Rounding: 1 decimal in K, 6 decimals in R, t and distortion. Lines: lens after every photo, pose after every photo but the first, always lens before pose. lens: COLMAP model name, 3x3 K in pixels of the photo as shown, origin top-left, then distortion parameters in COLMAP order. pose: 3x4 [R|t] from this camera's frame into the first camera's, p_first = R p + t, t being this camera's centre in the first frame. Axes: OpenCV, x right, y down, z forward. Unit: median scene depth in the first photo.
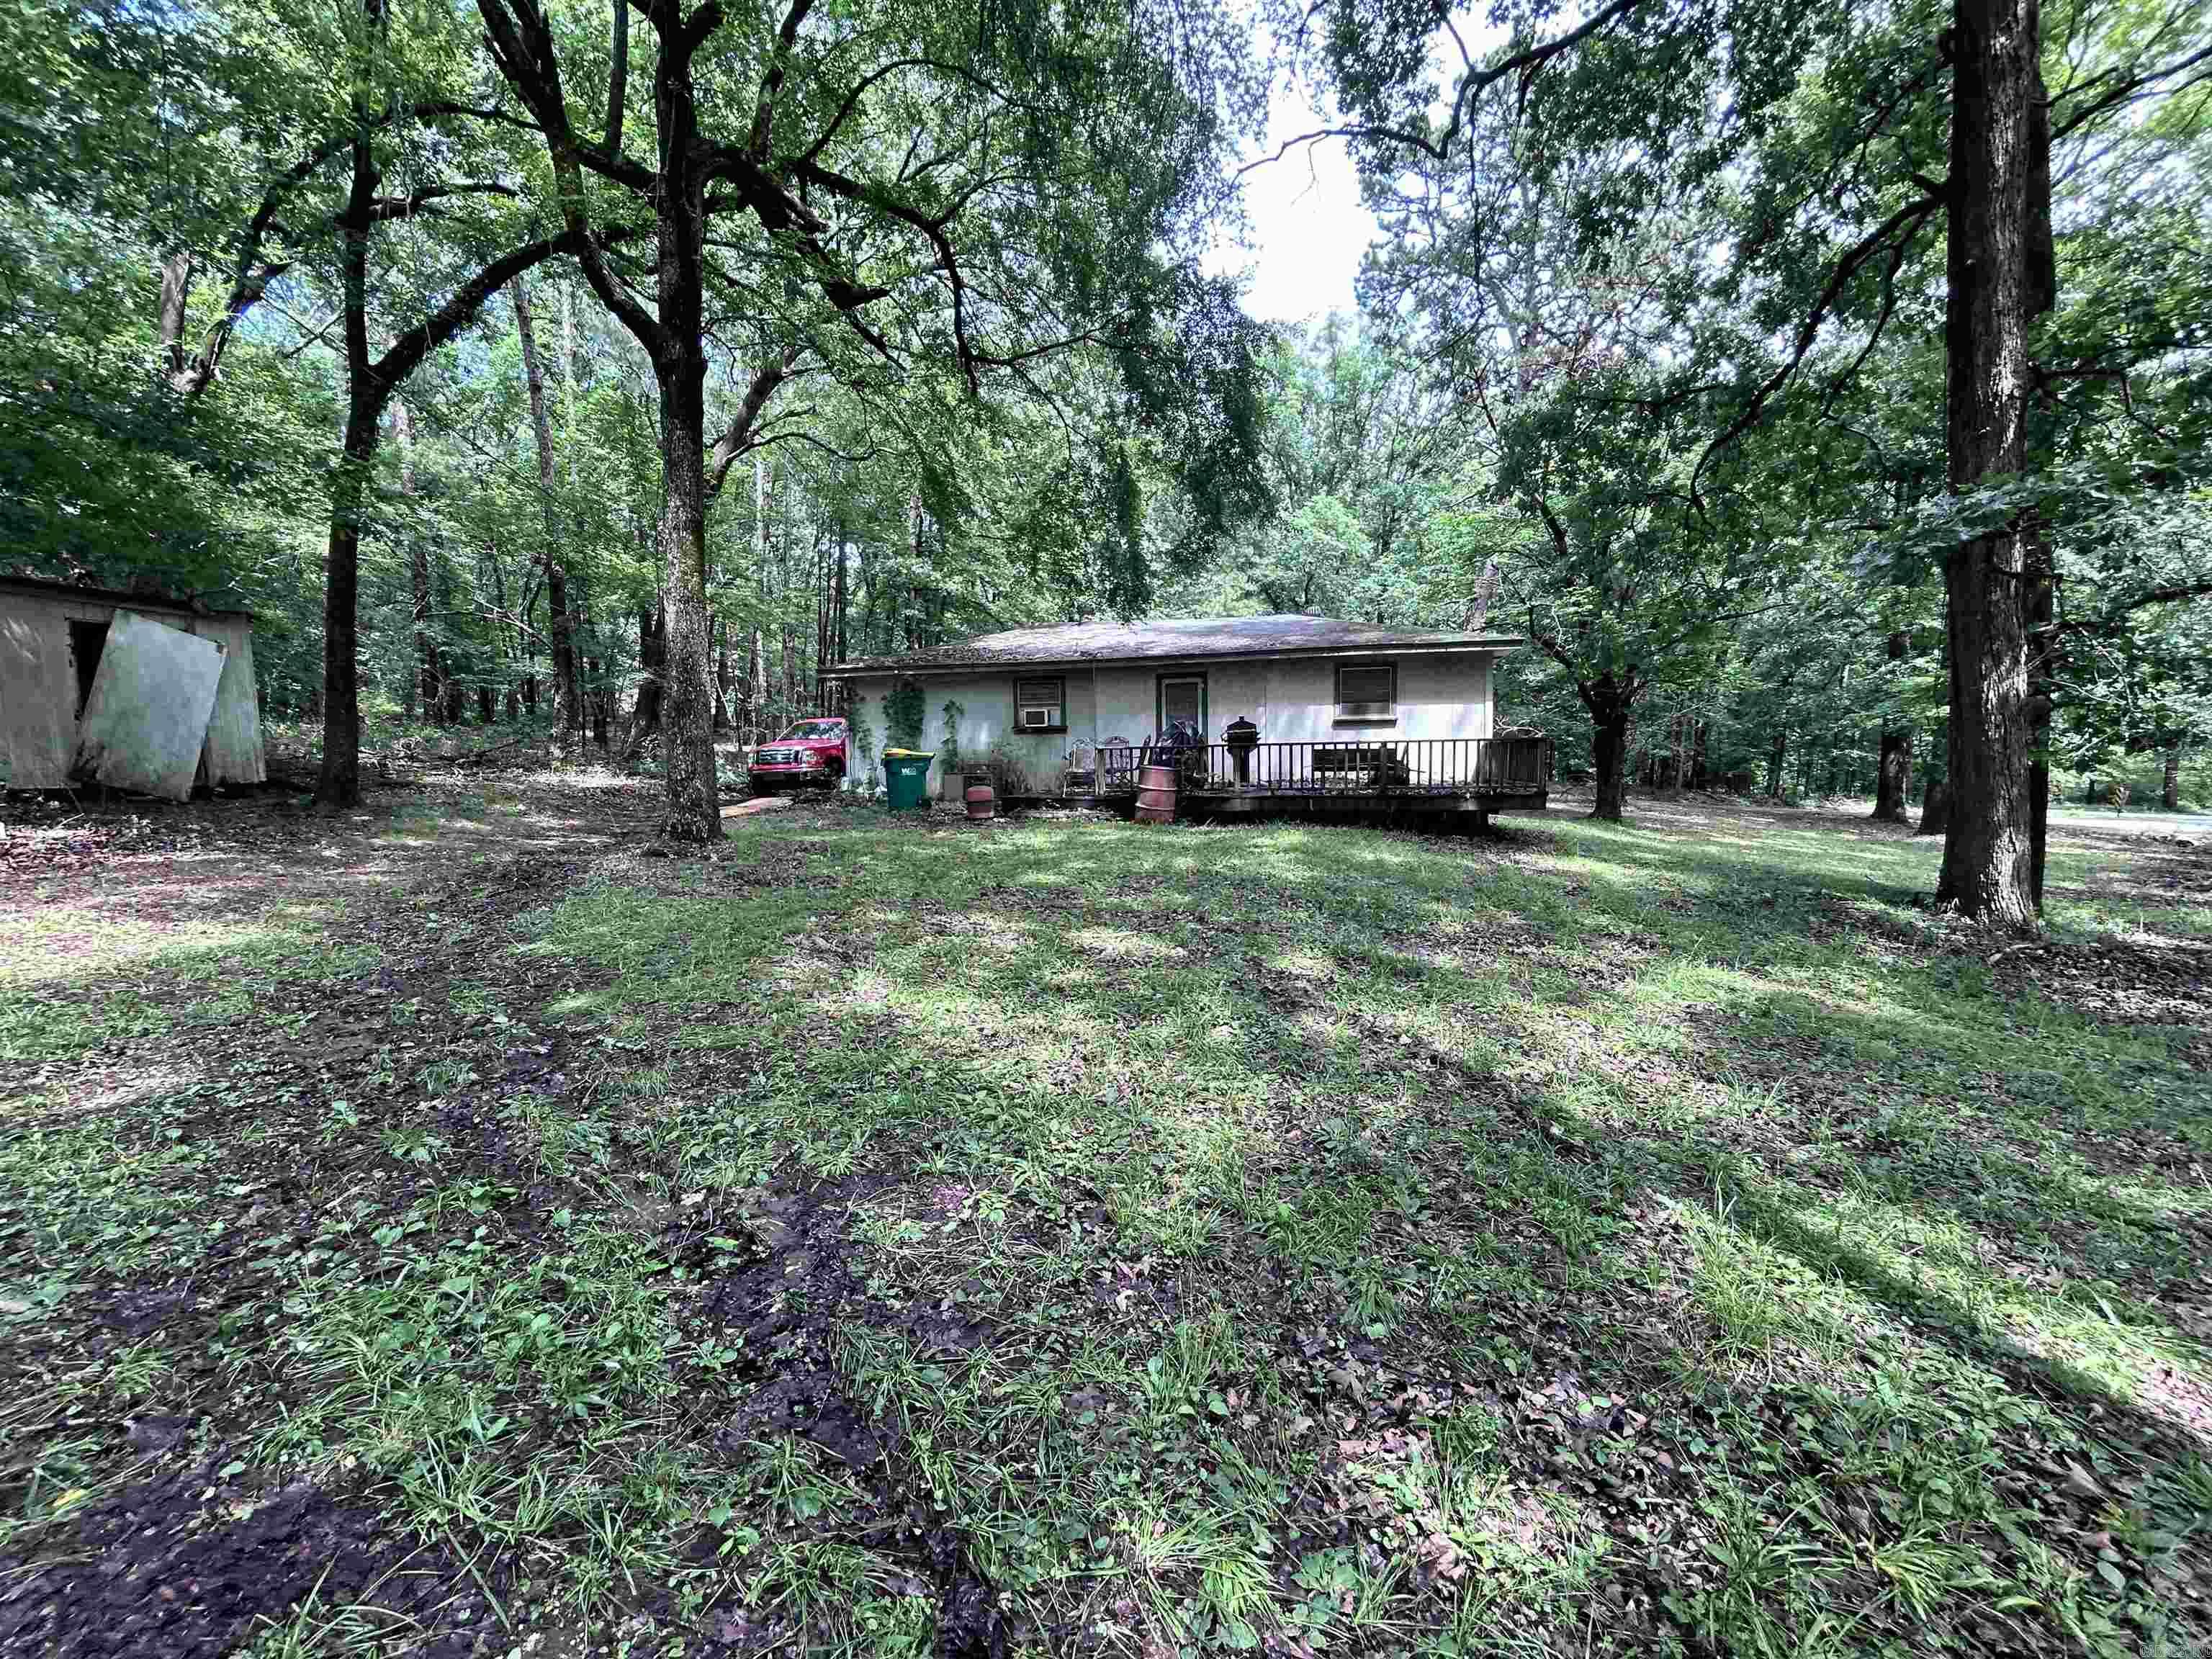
lens RADIAL K [[897.1, 0, 1063.6], [0, 897.1, 834.2], [0, 0, 1]] dist [0.001791, 0.000021]
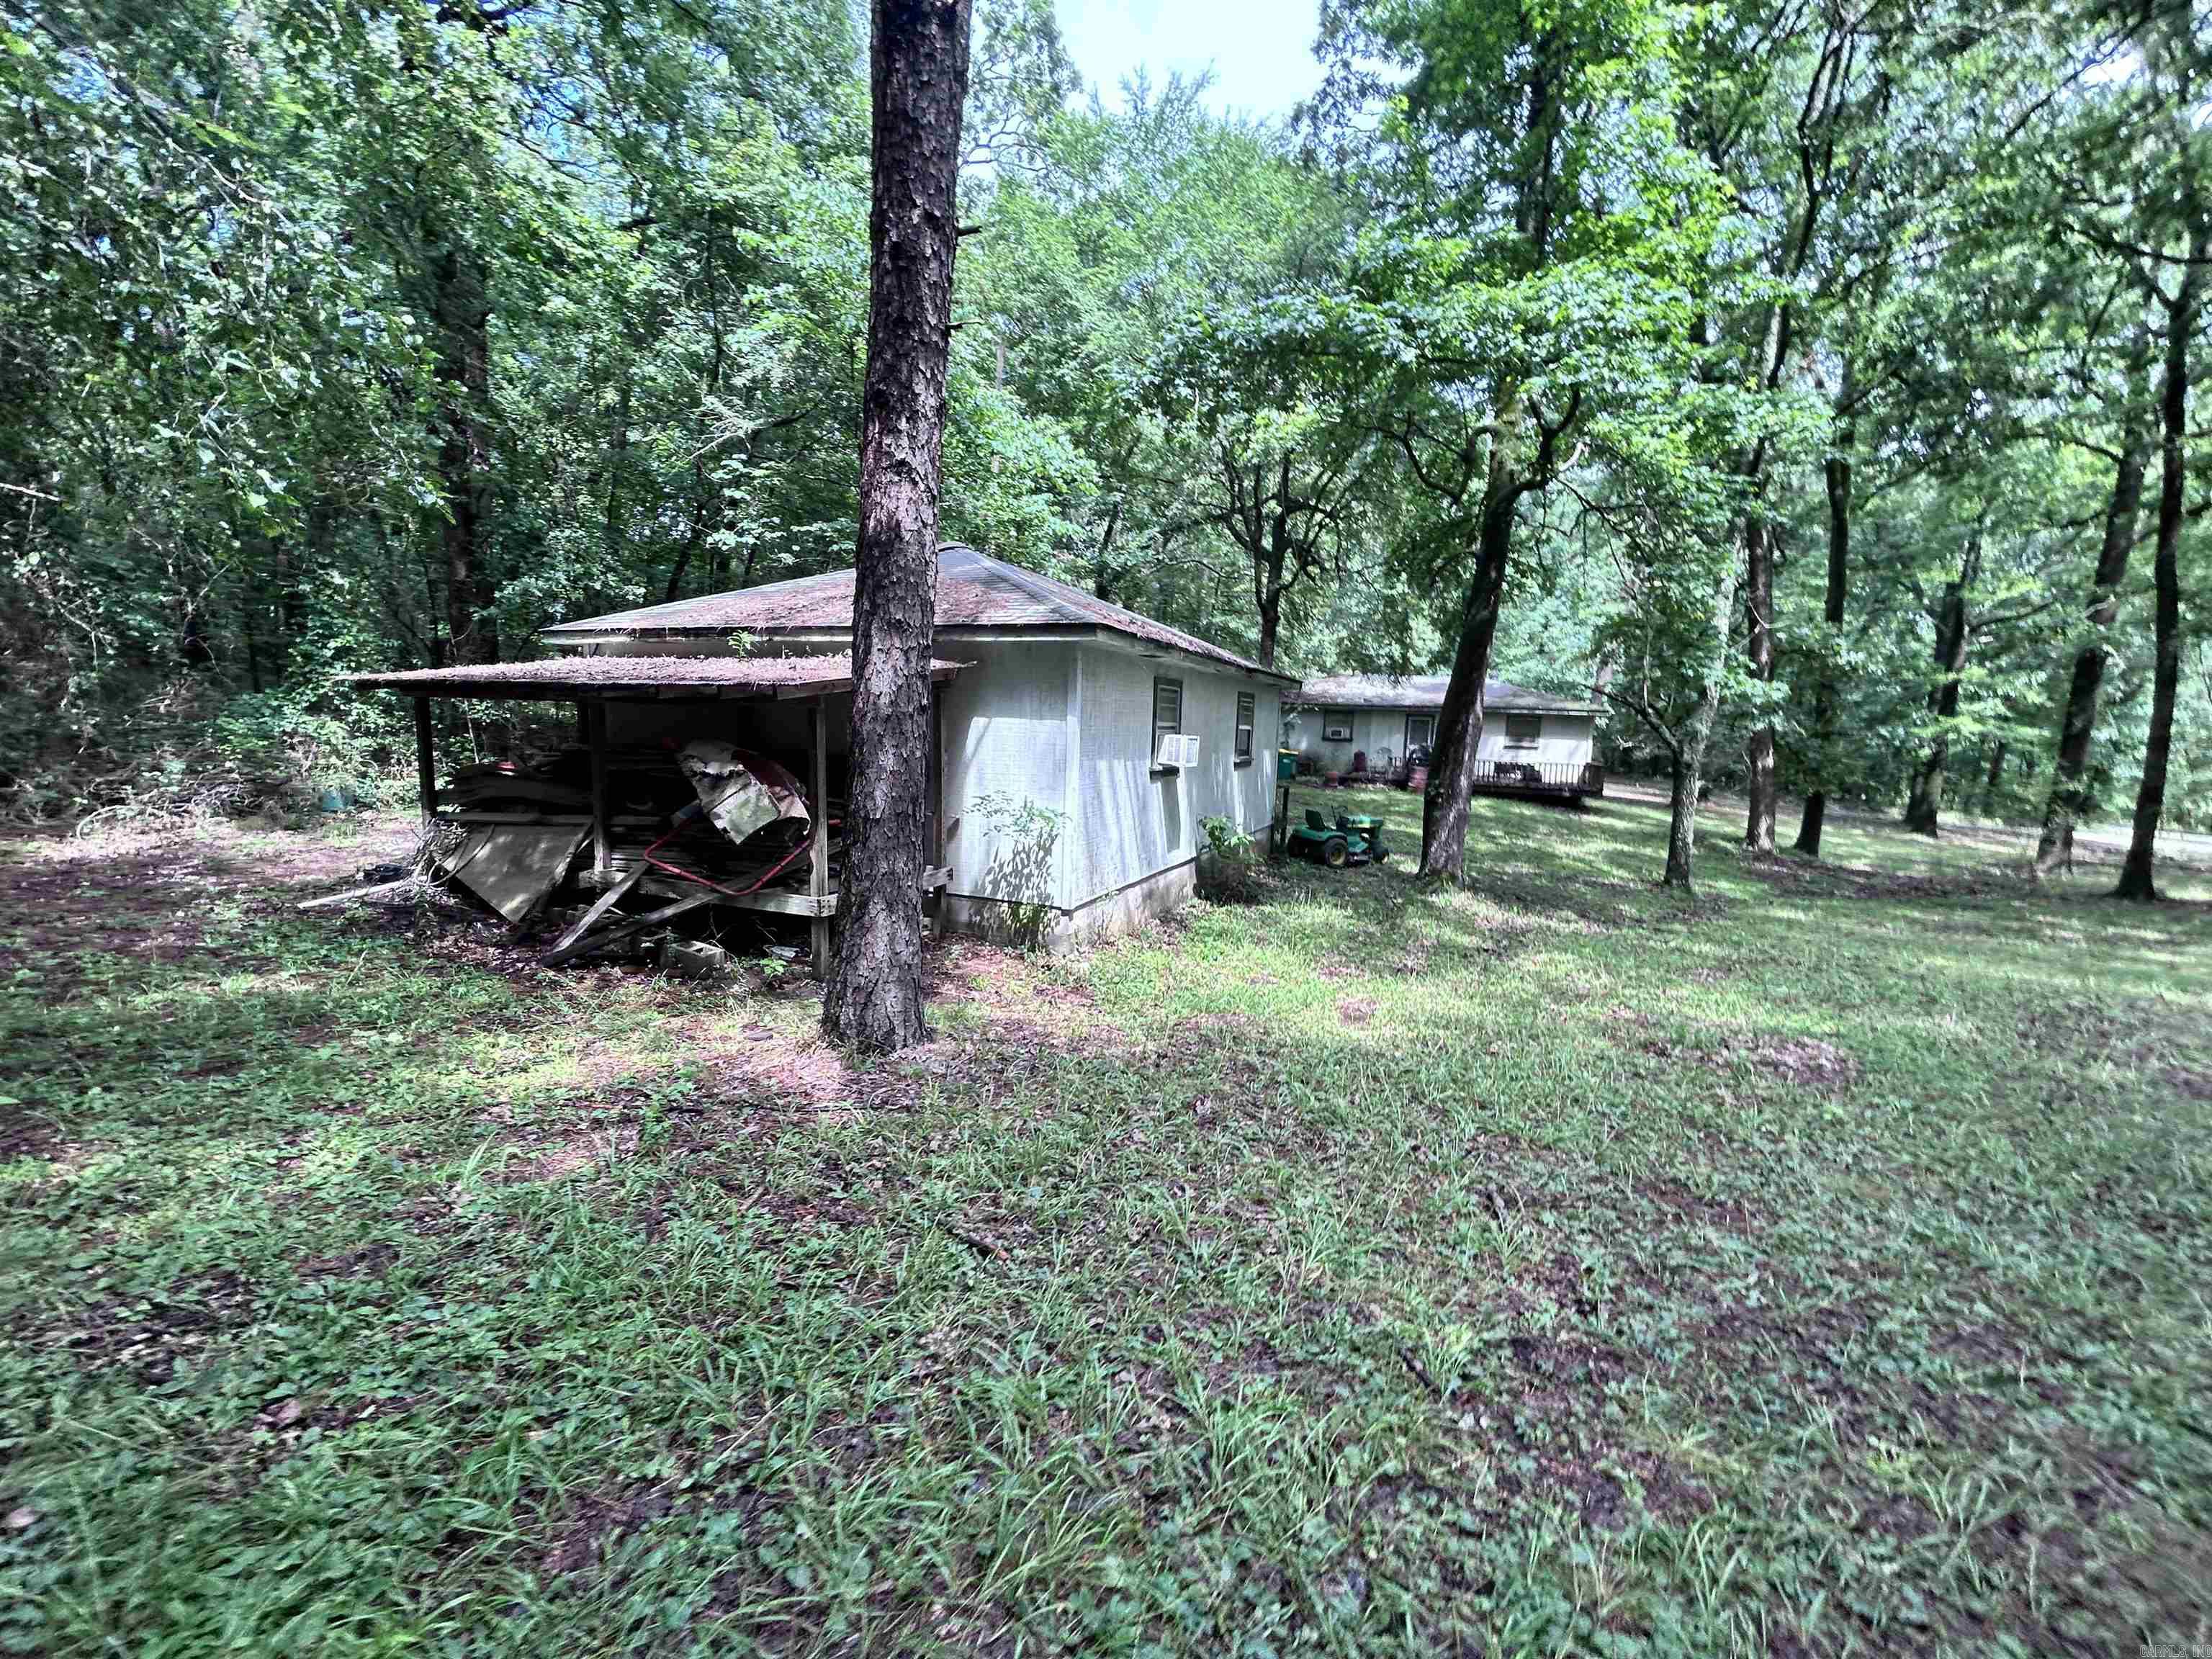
lens RADIAL K [[887.4, 0, 1096.8], [0, 887.4, 823.8], [0, 0, 1]] dist [0.003991, -0.000178]
pose [[0.991306, 0.065307, -0.114229, -0.373400], [-0.062042, 0.997563, 0.031919, 0.036366], [0.116035, -0.024554, 0.992942, -1.104977]]
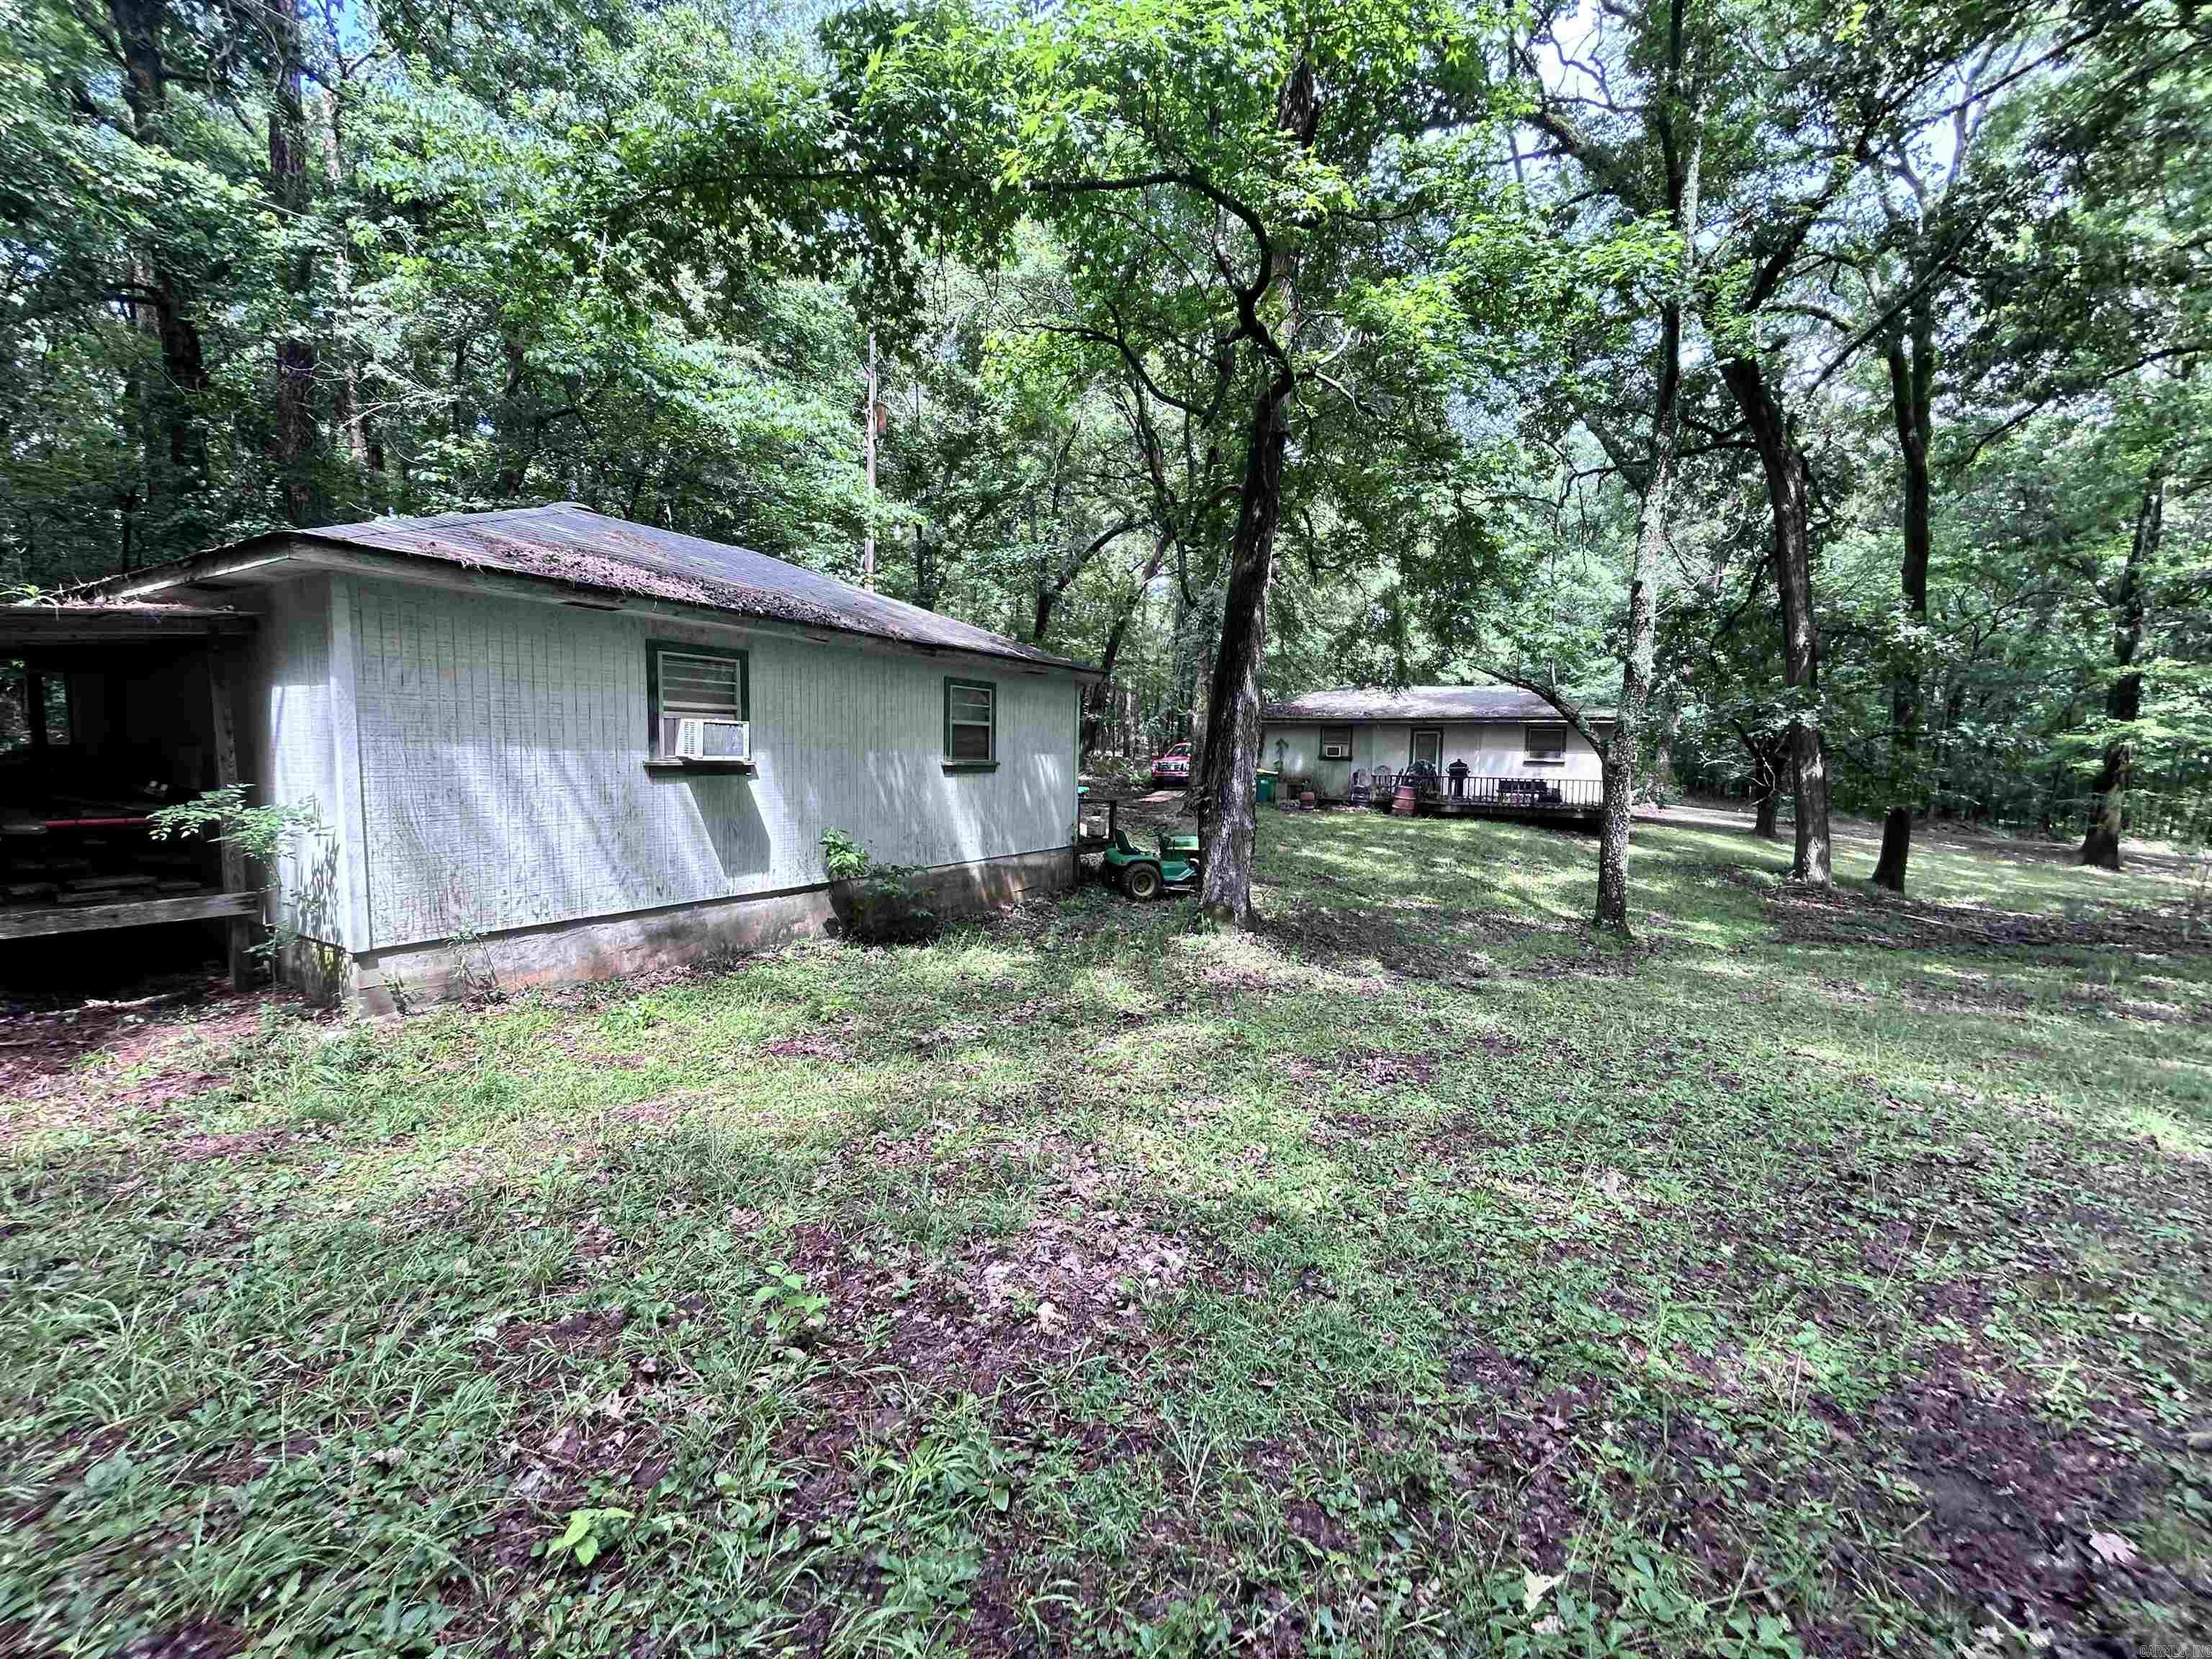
lens RADIAL K [[887.4, 0, 1096.8], [0, 887.4, 823.8], [0, 0, 1]] dist [0.003991, -0.000178]
pose [[0.967567, 0.056161, -0.246291, -0.052804], [-0.057465, 0.998346, 0.001894, 0.032769], [0.245990, 0.012321, 0.969194, -0.863027]]
